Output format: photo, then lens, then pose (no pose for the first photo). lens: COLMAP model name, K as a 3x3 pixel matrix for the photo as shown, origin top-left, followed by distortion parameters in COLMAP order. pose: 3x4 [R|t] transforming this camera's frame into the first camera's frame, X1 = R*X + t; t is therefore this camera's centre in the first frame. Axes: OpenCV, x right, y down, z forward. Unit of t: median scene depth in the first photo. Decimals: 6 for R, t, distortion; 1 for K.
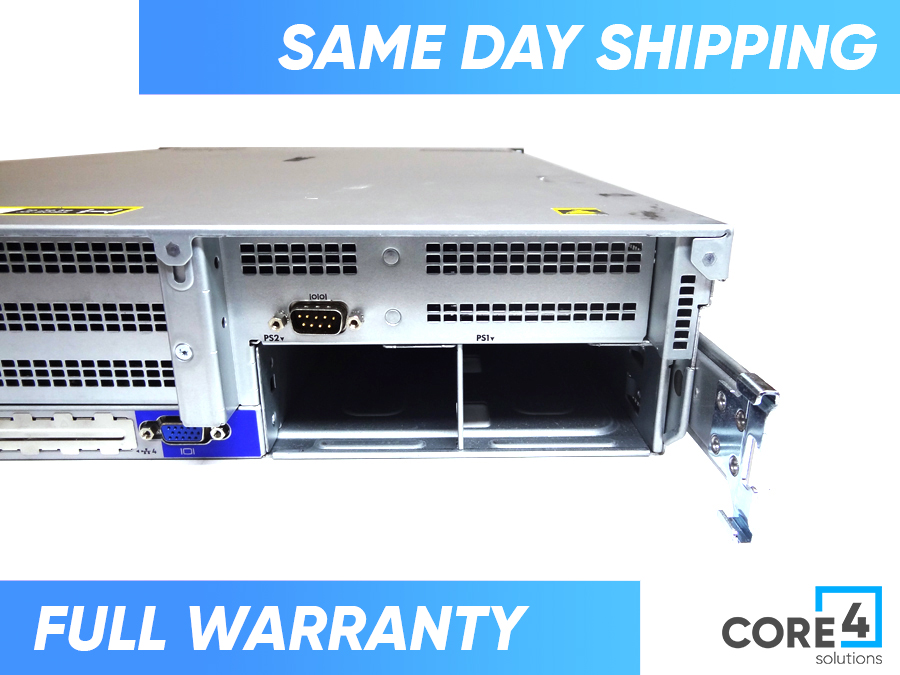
lens RADIAL K [[634.1, 0, 461.4], [0, 634.1, 334.9], [0, 0, 1]] dist [0.002396, 0.001331]
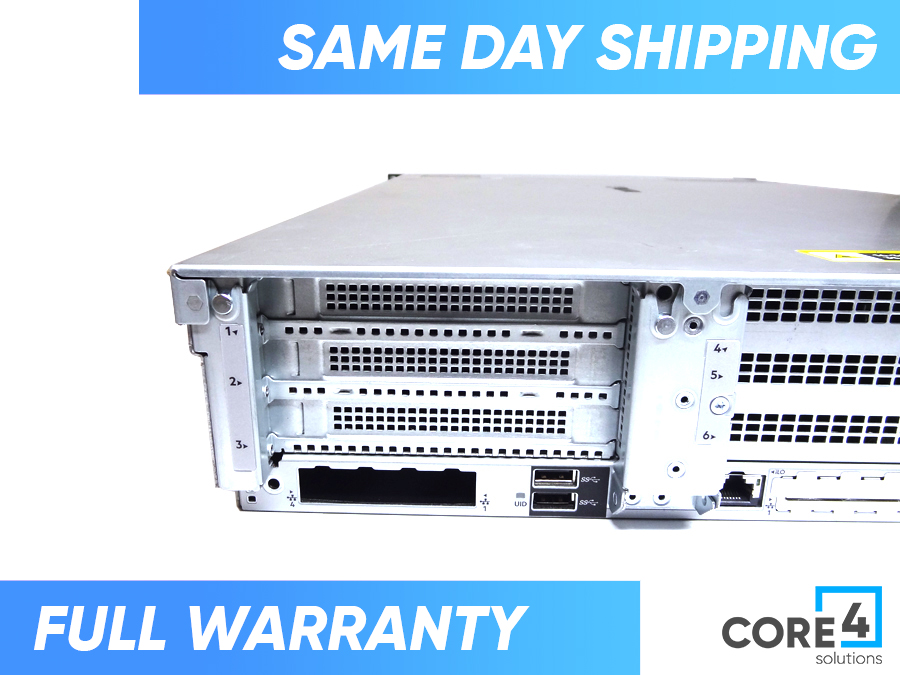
lens RADIAL K [[654.3, 0, 449.0], [0, 654.3, 367.2], [0, 0, 1]] dist [-0.003098, 0.000522]
pose [[0.999746, 0.017039, -0.014751, -1.330628], [-0.017306, 0.999686, -0.018145, -0.003497], [0.014437, 0.018396, 0.999727, 0.026686]]
